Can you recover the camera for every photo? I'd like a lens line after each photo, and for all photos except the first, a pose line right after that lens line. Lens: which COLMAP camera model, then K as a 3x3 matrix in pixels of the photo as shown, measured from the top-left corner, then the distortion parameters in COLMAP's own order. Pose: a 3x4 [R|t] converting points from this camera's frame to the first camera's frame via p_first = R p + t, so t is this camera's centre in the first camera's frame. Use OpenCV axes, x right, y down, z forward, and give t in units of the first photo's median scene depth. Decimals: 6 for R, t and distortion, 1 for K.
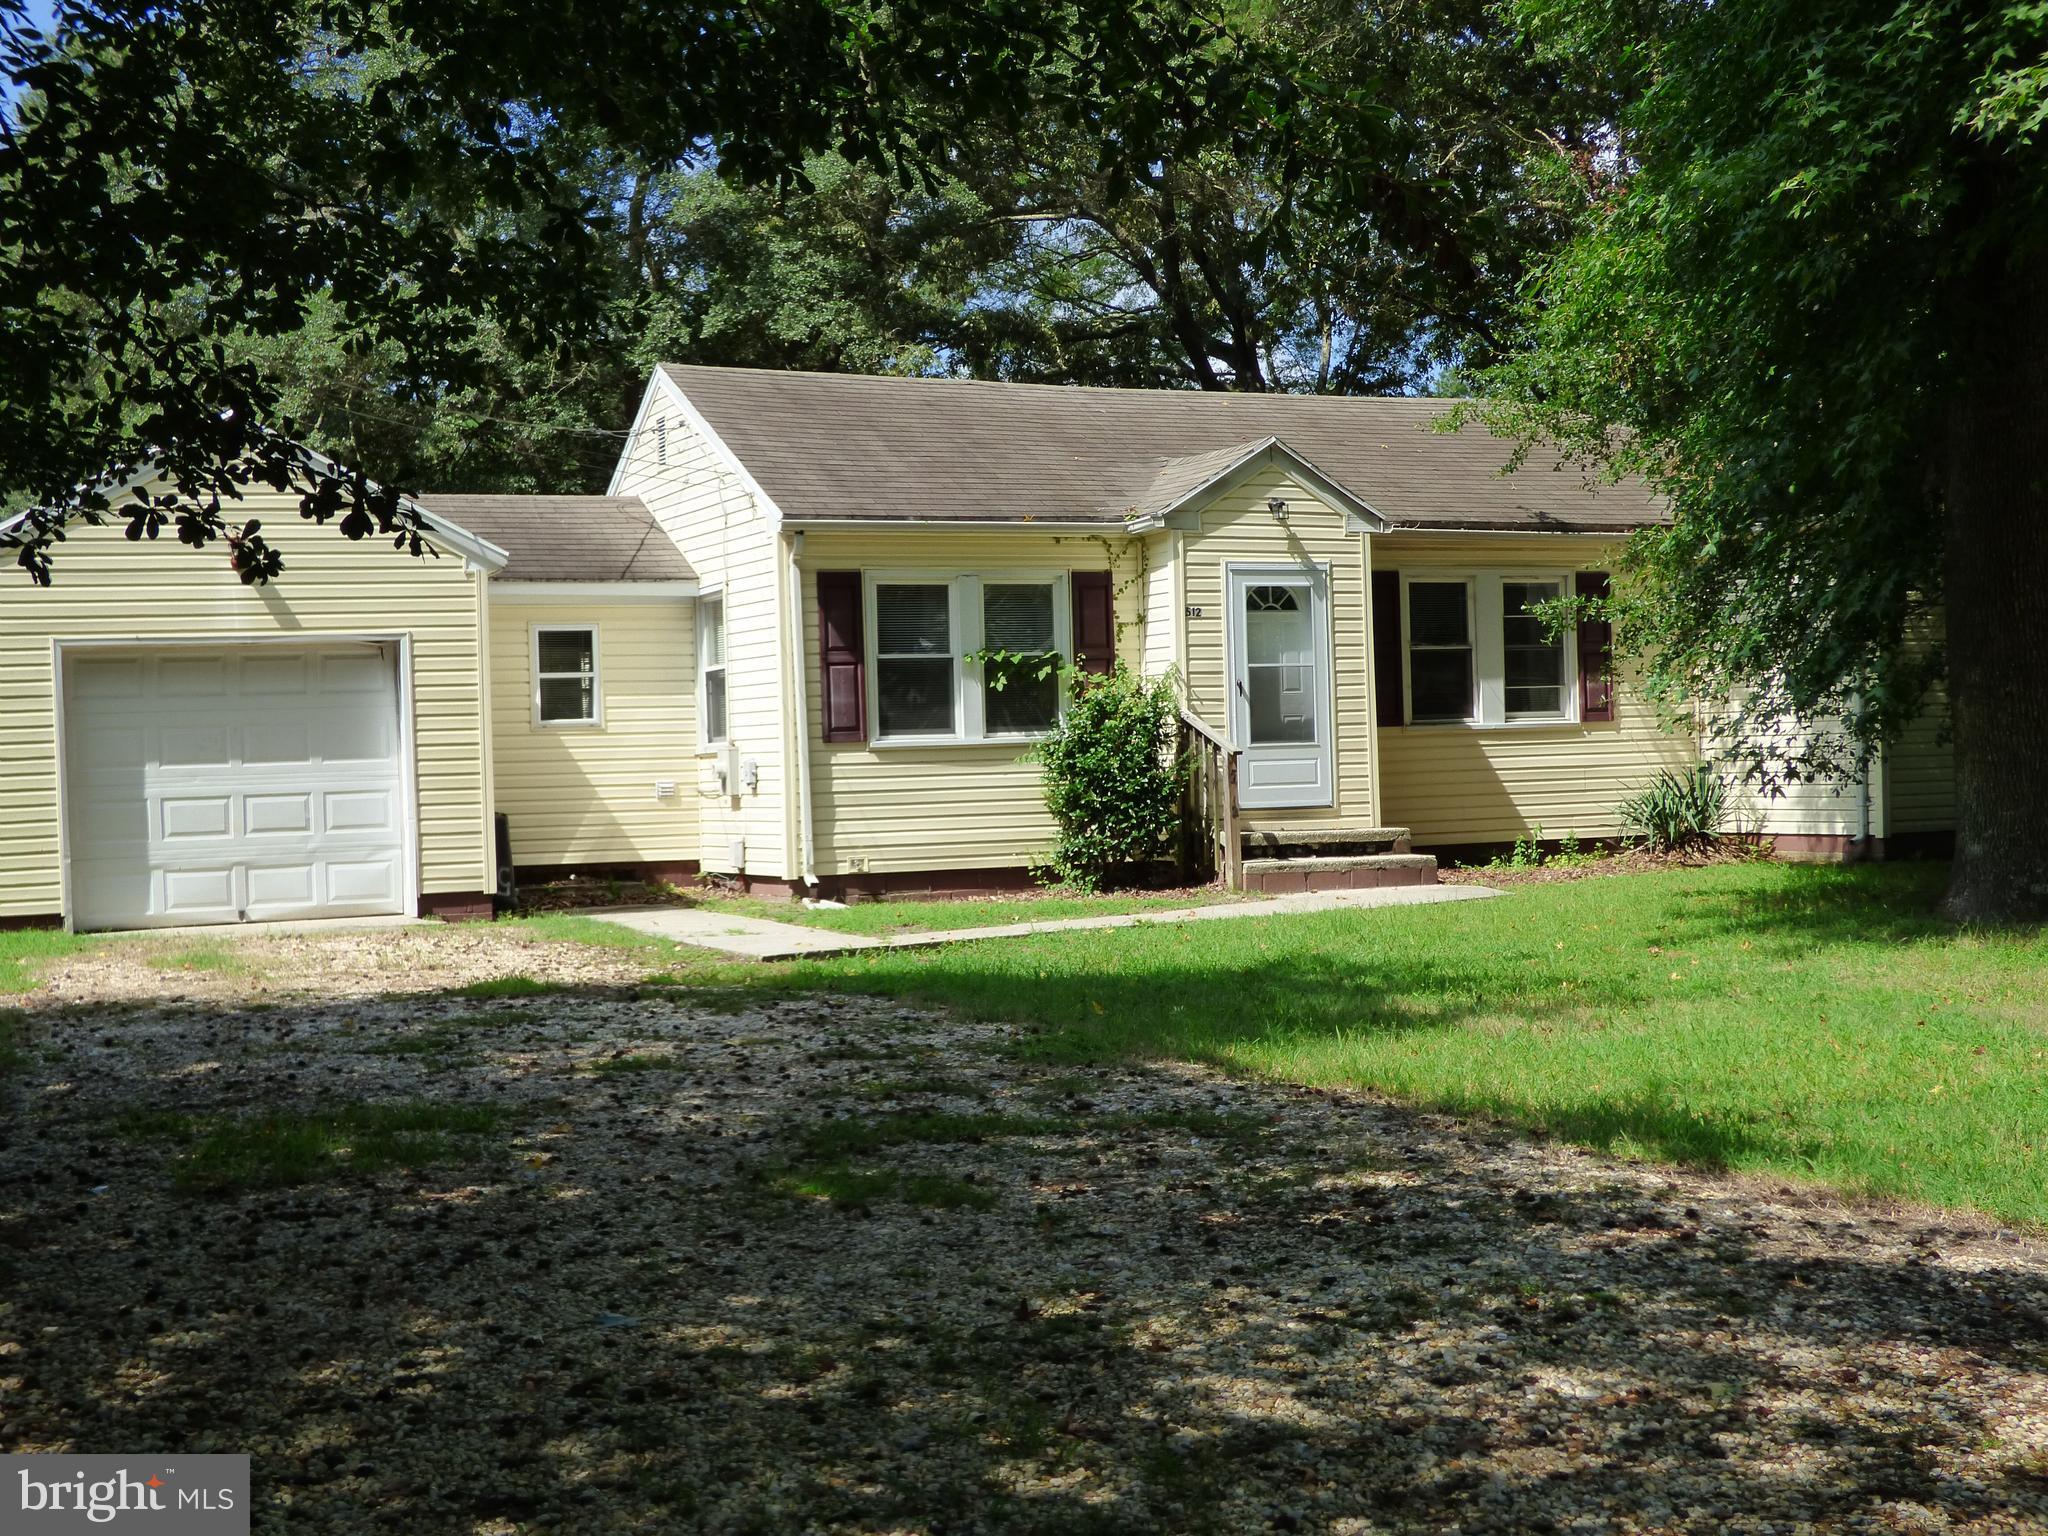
lens RADIAL K [[2545.4, 0, 1023.8], [0, 2545.4, 759.6], [0, 0, 1]] dist [0.062274, 0.000000]
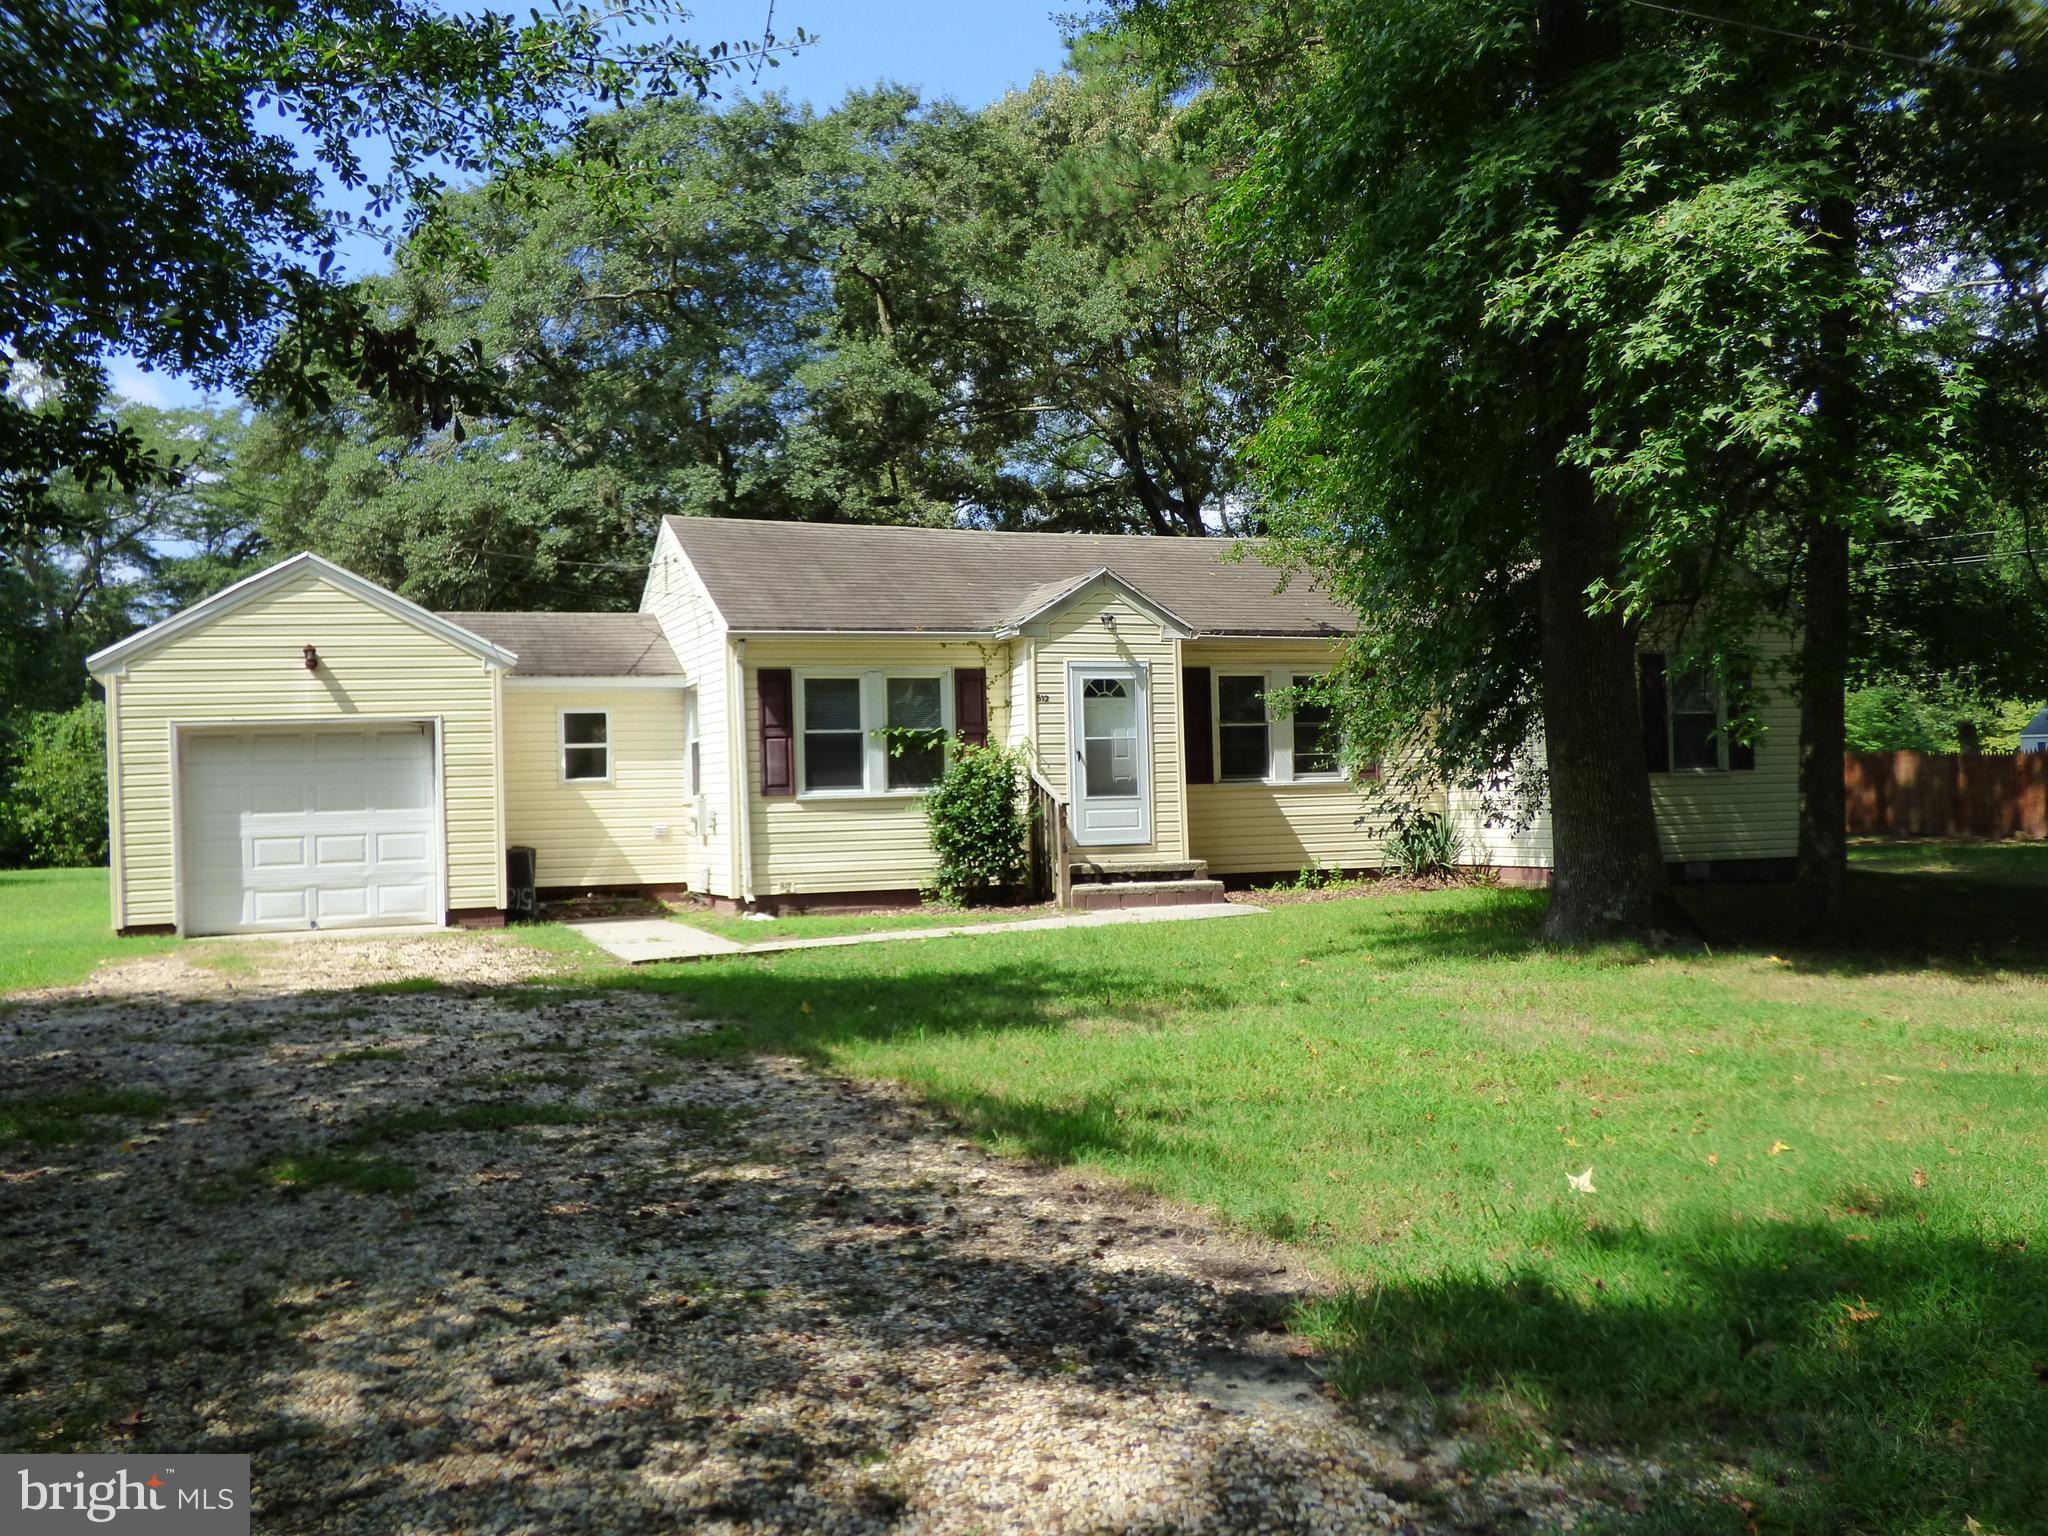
lens RADIAL K [[1825.4, 0, 1024.2], [0, 1825.4, 773.3], [0, 0, 1]] dist [0.089418, -0.012639]
pose [[0.998170, 0.000812, -0.060457, 0.114993], [-0.001704, 0.999891, -0.014698, -0.004612], [0.060438, 0.014775, 0.998063, 0.043762]]
